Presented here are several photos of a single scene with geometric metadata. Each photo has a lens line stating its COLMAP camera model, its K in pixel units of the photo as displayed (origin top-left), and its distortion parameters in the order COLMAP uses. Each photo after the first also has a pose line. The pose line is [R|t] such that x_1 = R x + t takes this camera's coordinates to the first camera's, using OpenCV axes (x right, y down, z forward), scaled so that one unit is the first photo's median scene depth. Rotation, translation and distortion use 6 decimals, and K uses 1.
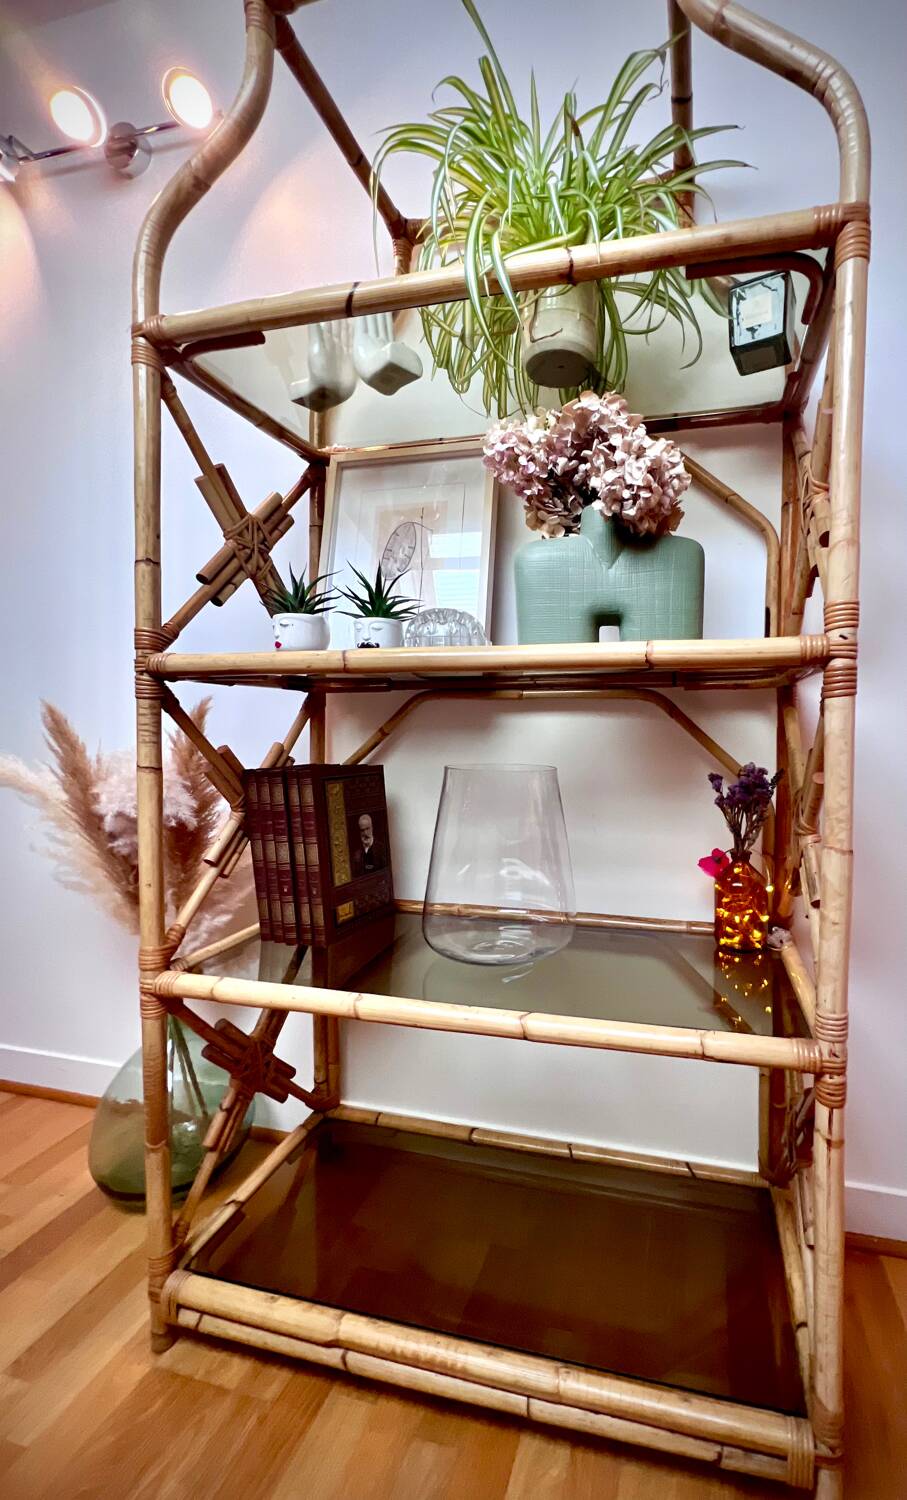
lens RADIAL K [[605.9, 0, 562.9], [0, 605.9, 745.2], [0, 0, 1]] dist [-0.004332, 0.000290]
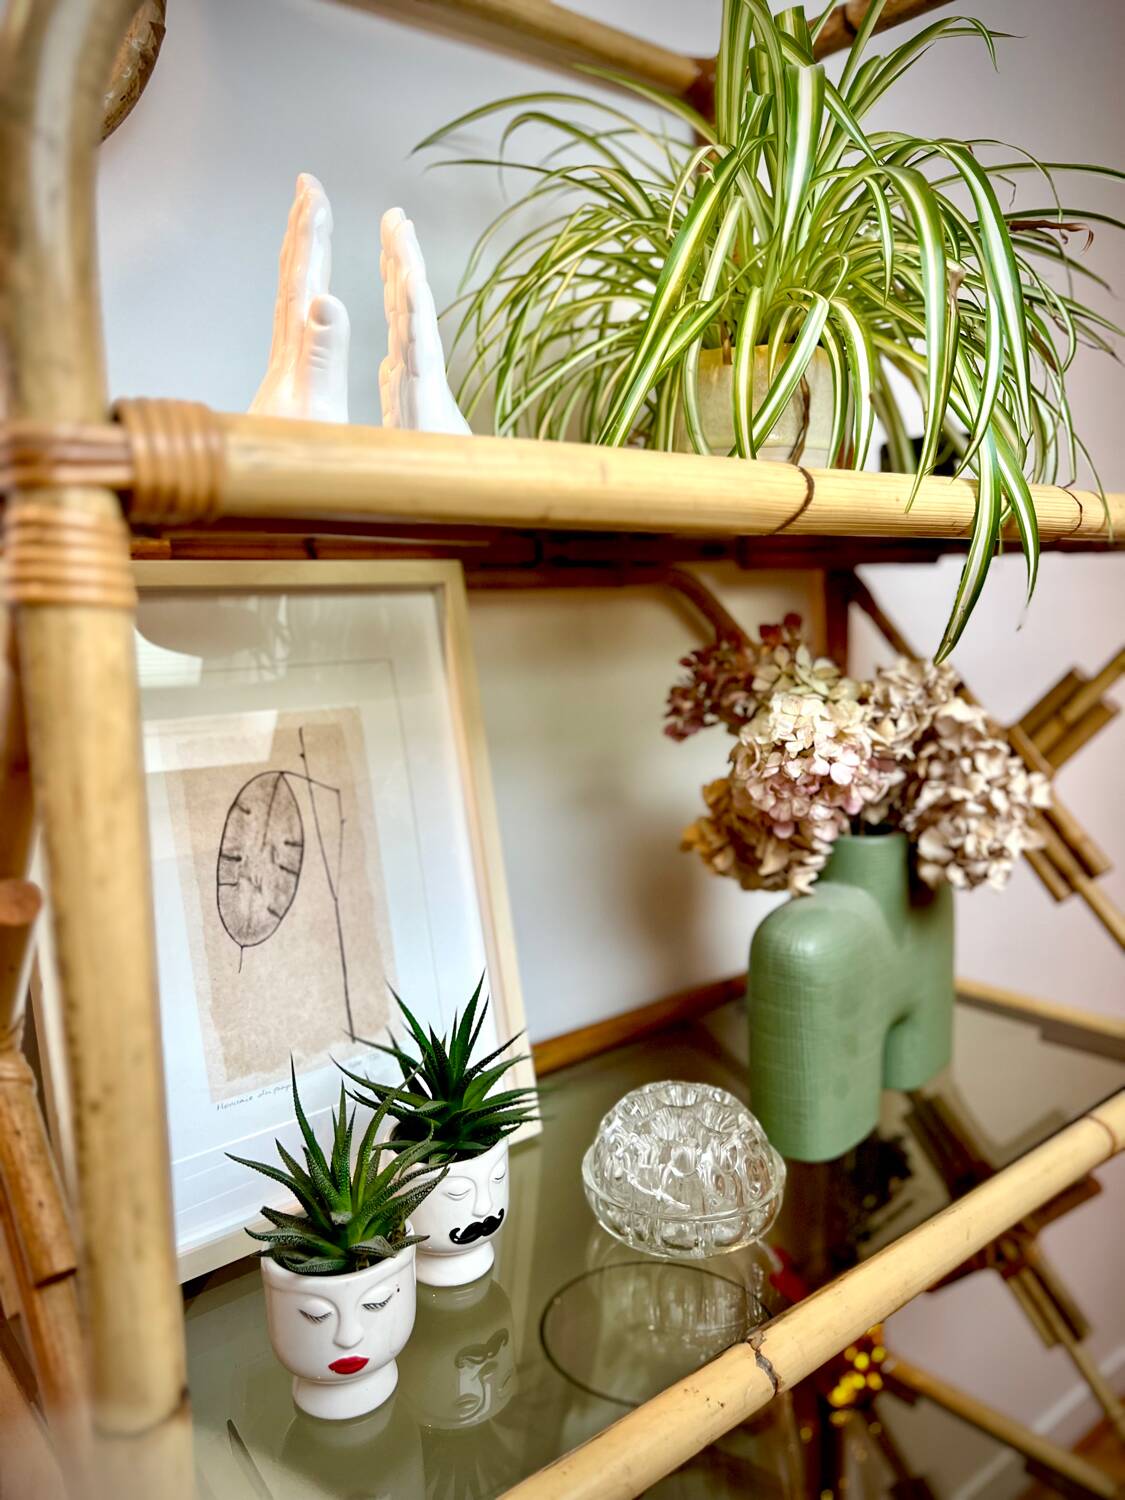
lens RADIAL K [[1143.4, 0, 567.4], [0, 1143.4, 753.4], [0, 0, 1]] dist [0.054867, -0.065647]
pose [[0.602693, -0.128980, 0.787480, -0.831157], [0.049922, 0.991012, 0.124109, -0.552452], [-0.796410, -0.035487, 0.603715, 0.539219]]
